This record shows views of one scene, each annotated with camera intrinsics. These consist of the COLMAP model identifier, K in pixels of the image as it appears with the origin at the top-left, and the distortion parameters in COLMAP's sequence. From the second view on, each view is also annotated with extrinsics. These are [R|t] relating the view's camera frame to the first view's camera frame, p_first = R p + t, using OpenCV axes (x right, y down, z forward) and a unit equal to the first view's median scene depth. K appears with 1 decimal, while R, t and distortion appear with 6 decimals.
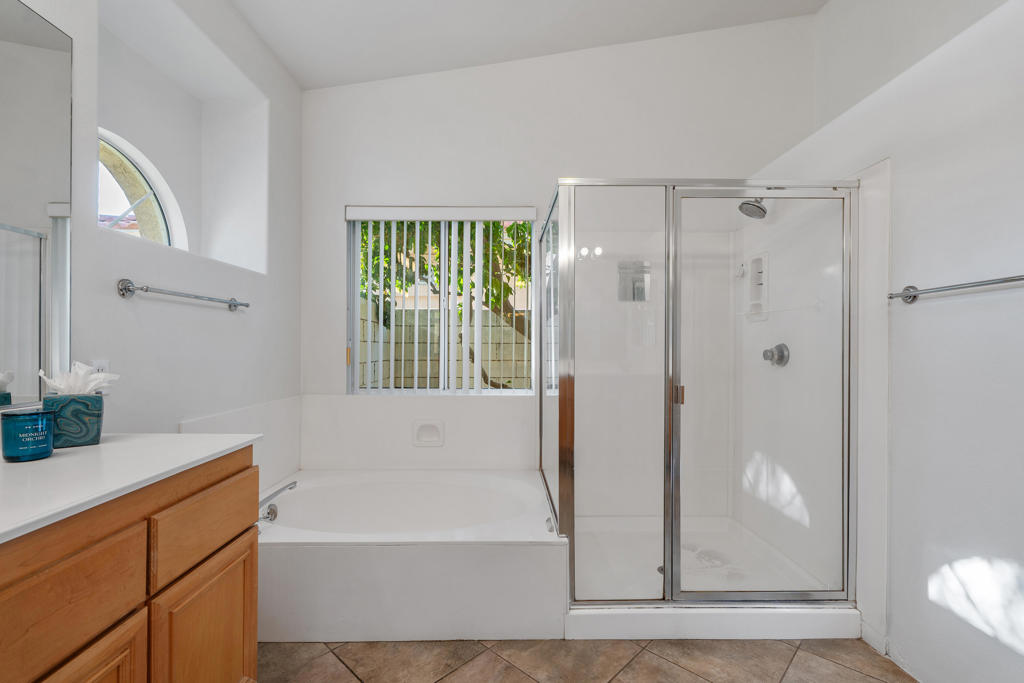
lens RADIAL K [[458.6, 0, 511.6], [0, 458.6, 341.1], [0, 0, 1]] dist [0.003214, -0.000322]
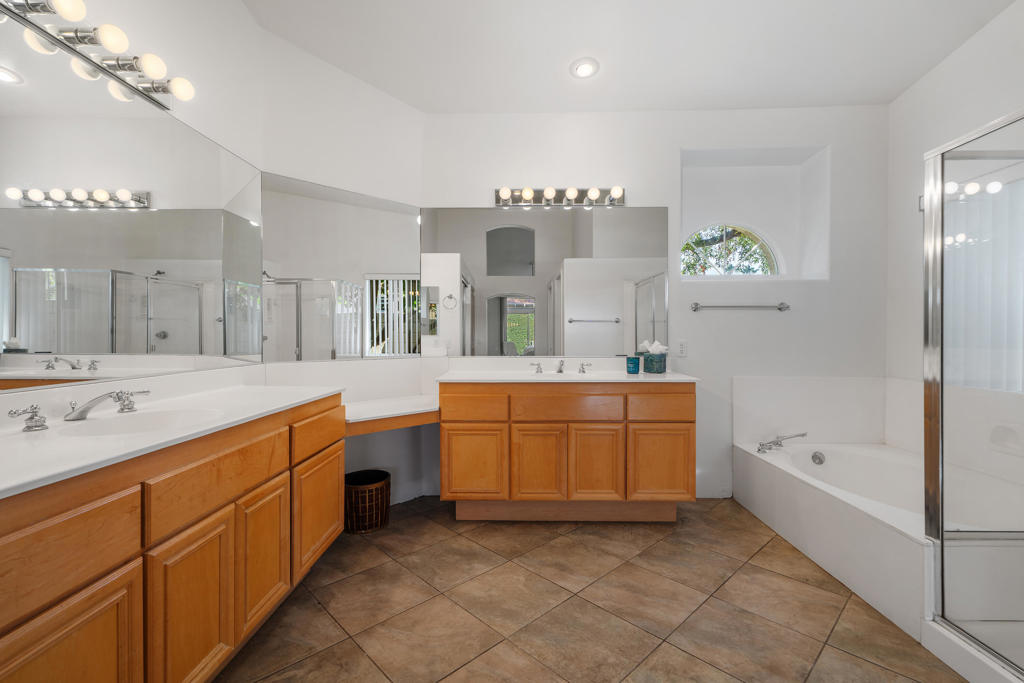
lens RADIAL K [[458.6, 0, 513.4], [0, 458.6, 335.0], [0, 0, 1]] dist [0.003214, -0.000322]
pose [[-0.020607, 0.008231, -0.999754, 1.141963], [0.015136, 0.999854, 0.007920, -0.017031], [0.999673, -0.014969, -0.020729, 0.187930]]
